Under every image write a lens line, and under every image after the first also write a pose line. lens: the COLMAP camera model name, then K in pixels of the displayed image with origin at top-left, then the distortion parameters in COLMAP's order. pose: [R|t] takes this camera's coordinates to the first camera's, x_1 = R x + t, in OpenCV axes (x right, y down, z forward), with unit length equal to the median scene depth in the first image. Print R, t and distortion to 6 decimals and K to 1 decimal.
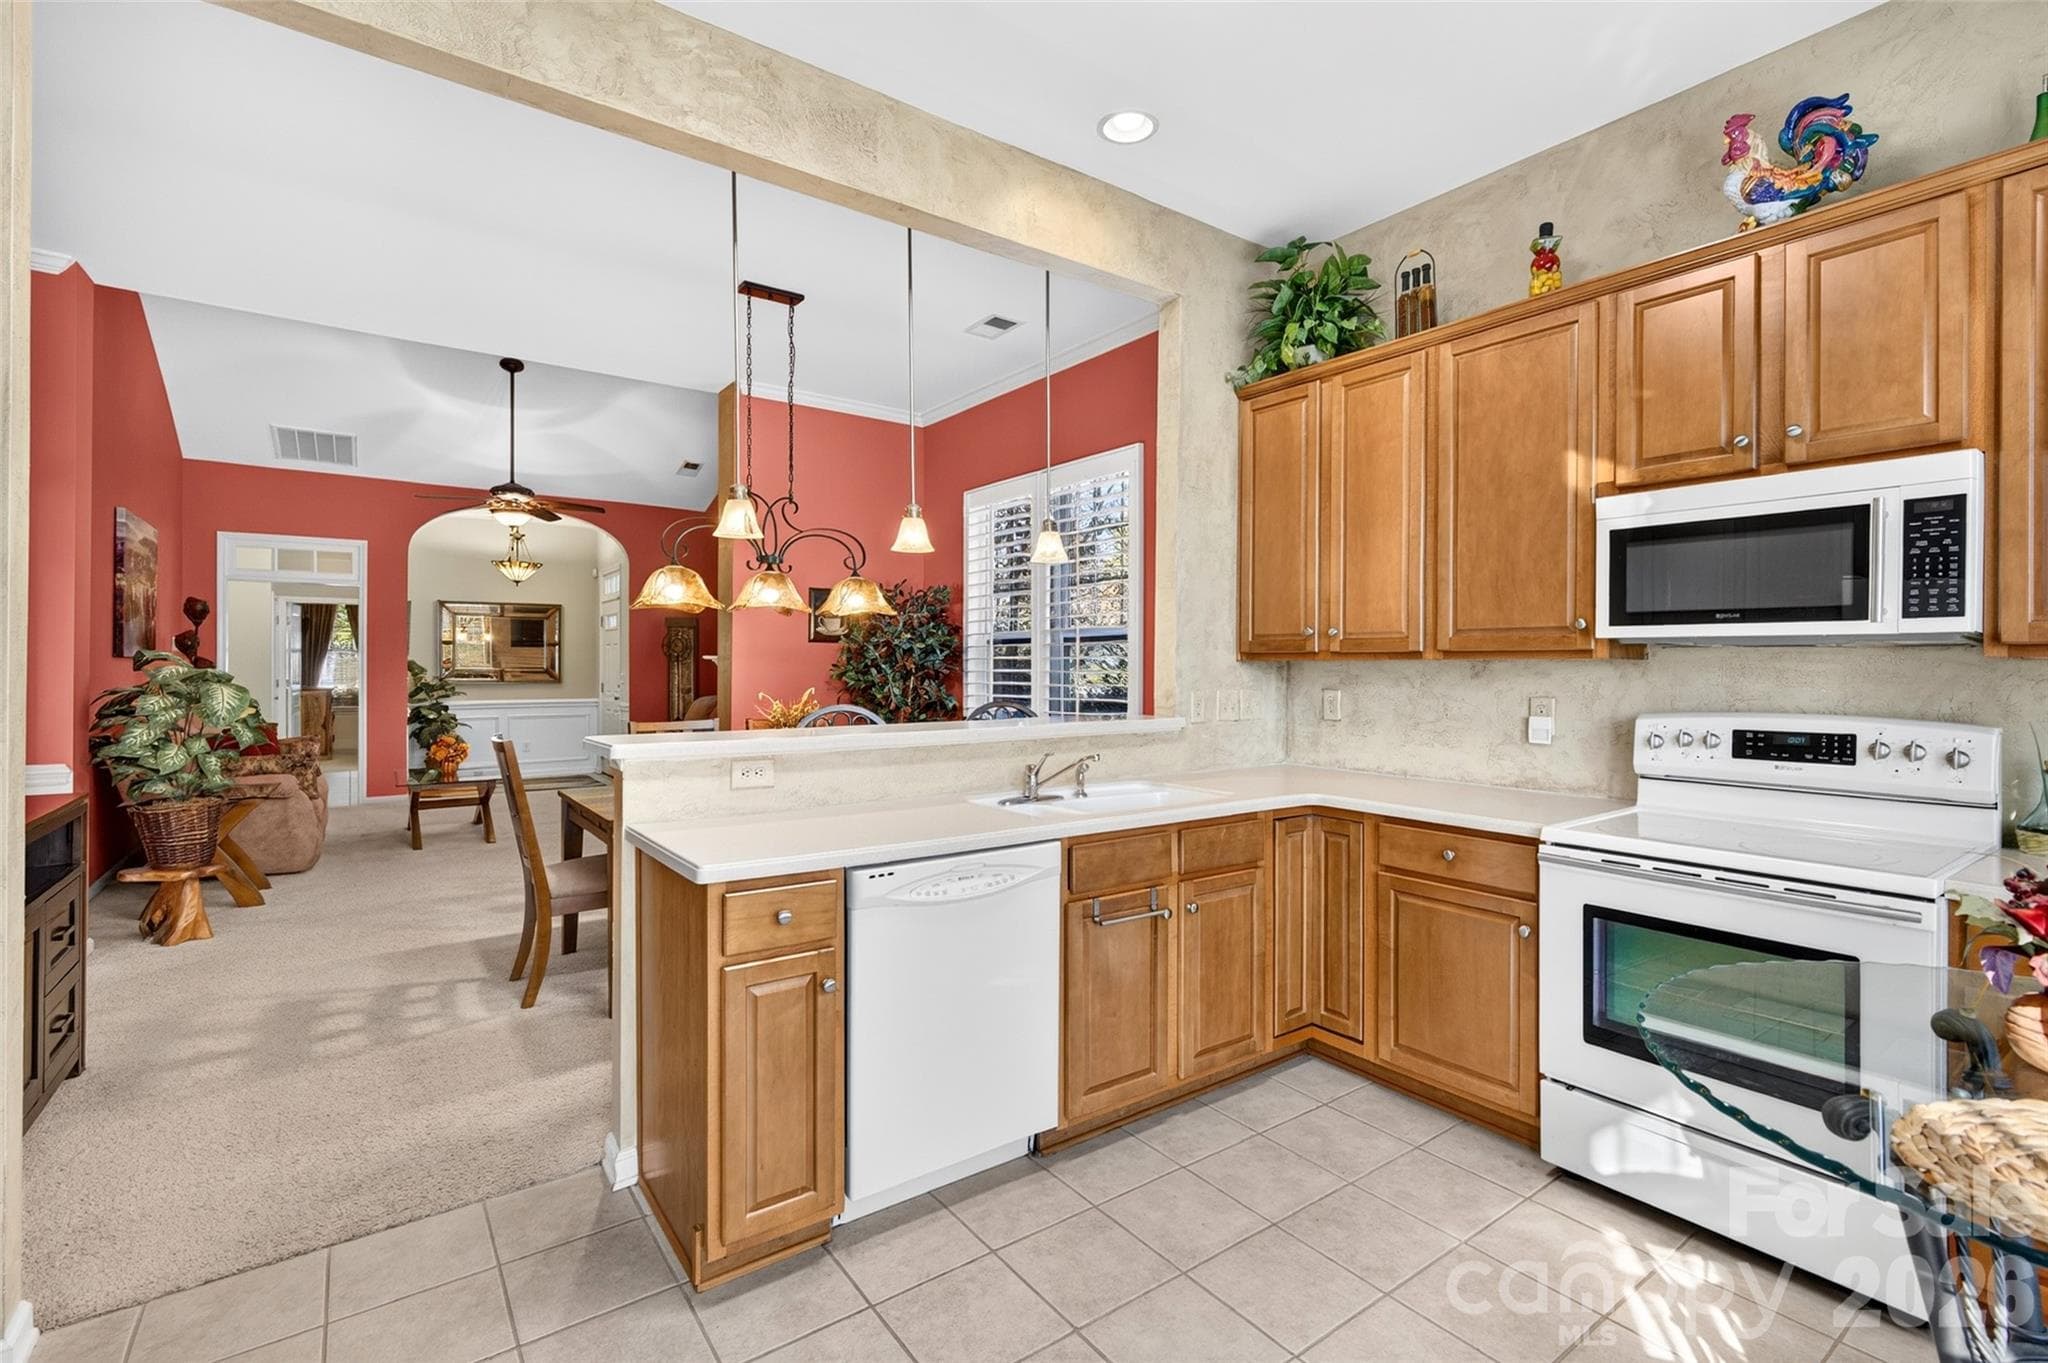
lens RADIAL K [[929.6, 0, 1026.3], [0, 929.6, 666.8], [0, 0, 1]] dist [0.003654, 0.000289]
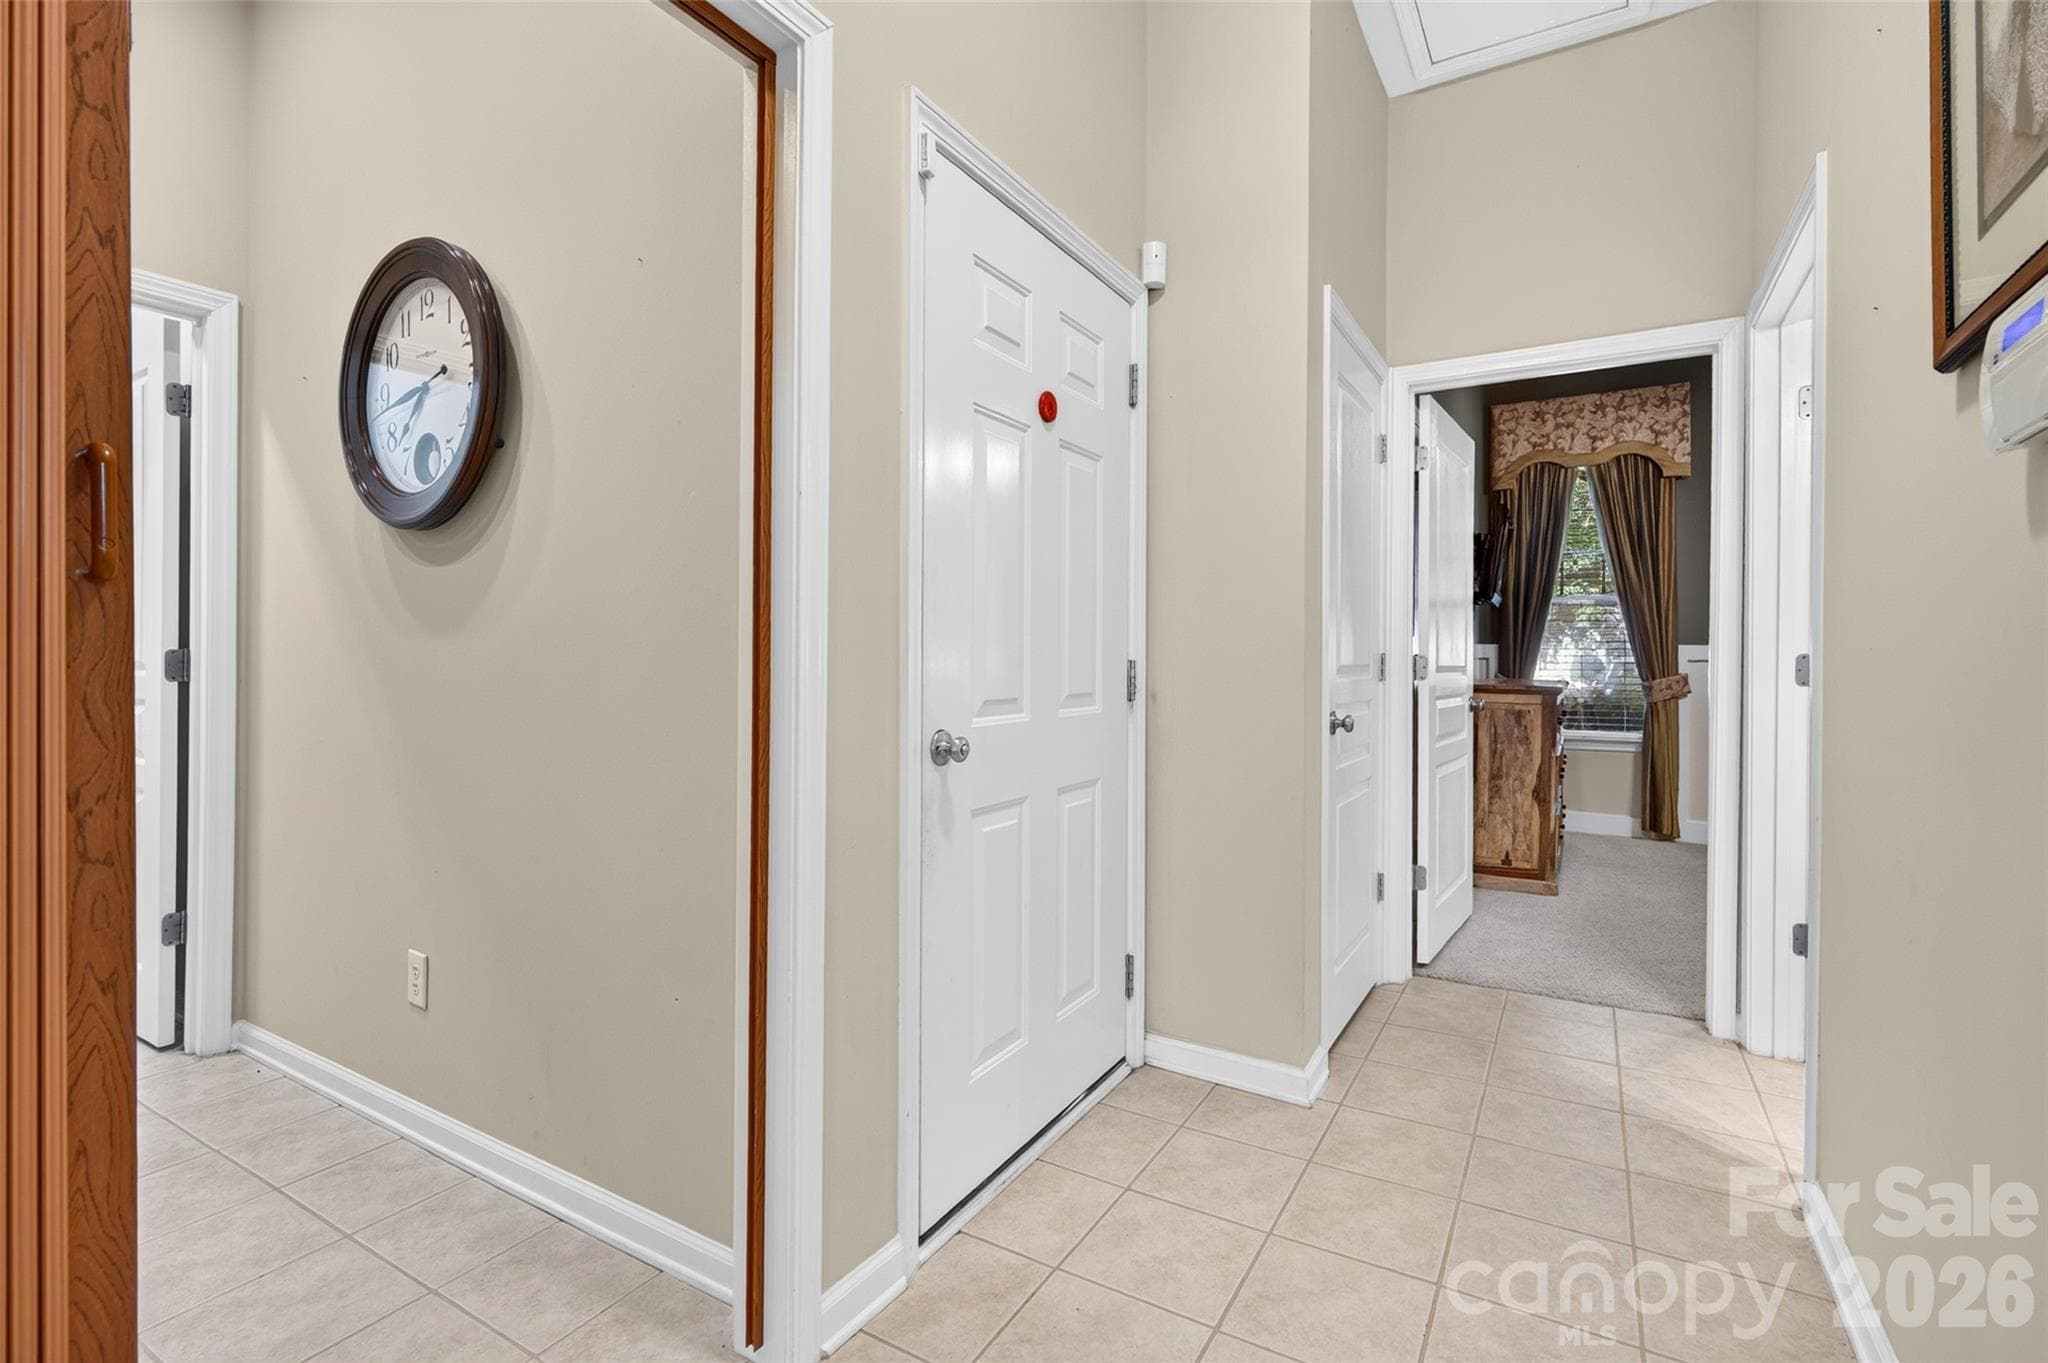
lens RADIAL K [[929.6, 0, 1026.3], [0, 929.6, 666.8], [0, 0, 1]] dist [0.003654, 0.000289]
pose [[0.391594, 0.006075, -0.920118, -1.760031], [-0.005154, 0.999977, 0.004409, 0.052866], [0.920124, 0.003015, 0.391616, 2.383501]]
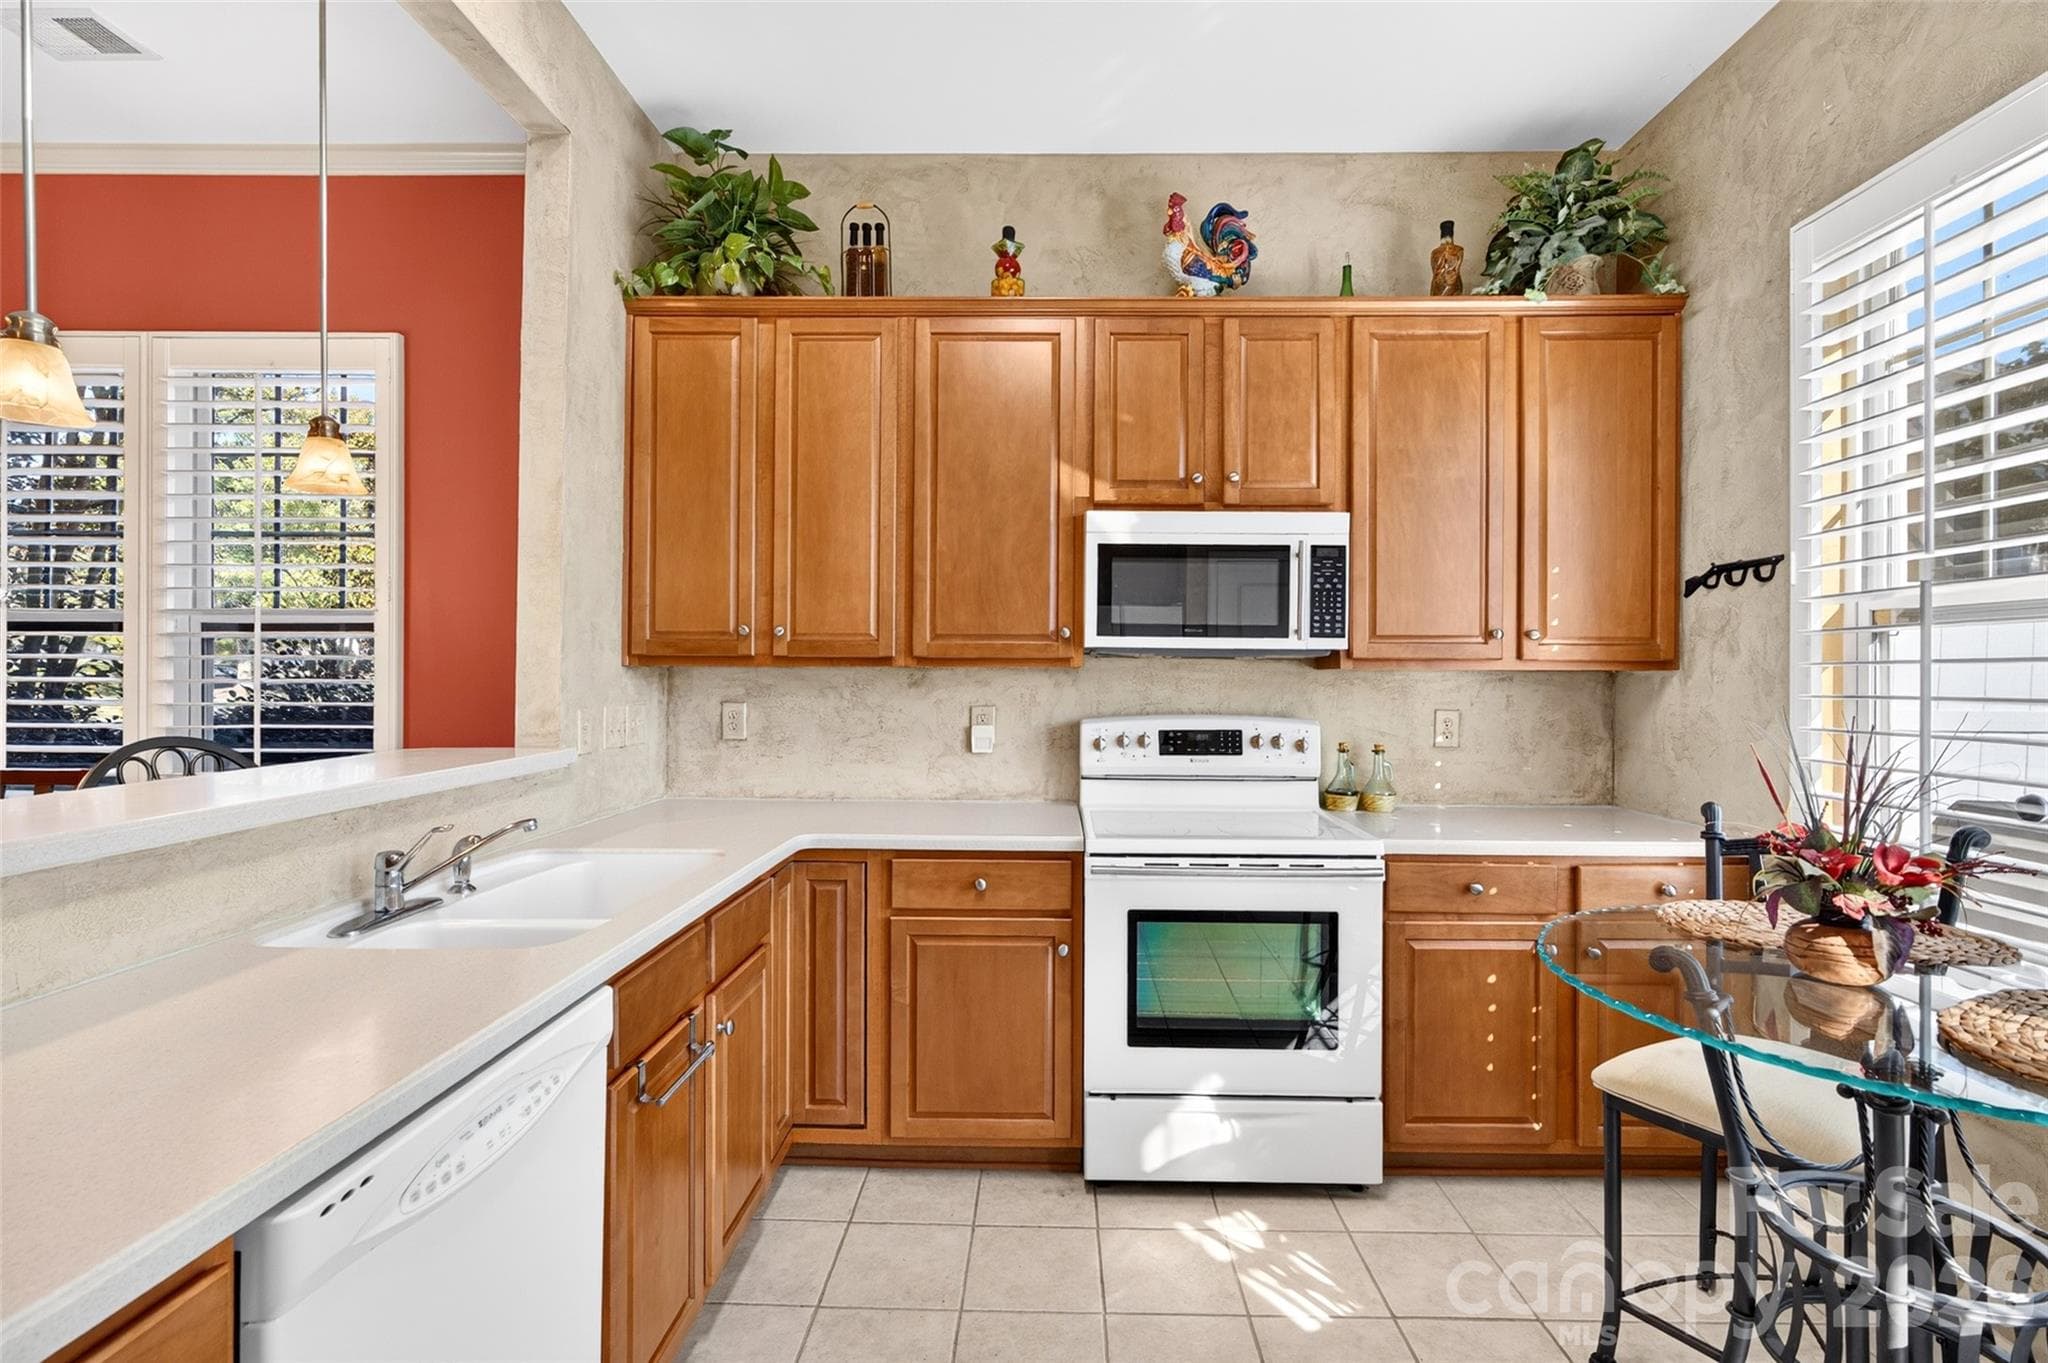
lens RADIAL K [[940.7, 0, 1044.5], [0, 940.7, 673.6], [0, 0, 1]] dist [-0.000336, 0.000657]
pose [[0.598259, 0.001584, 0.801301, -0.193018], [-0.002006, 0.999998, -0.000479, -0.000971], [-0.801300, -0.001321, 0.598261, 0.326840]]
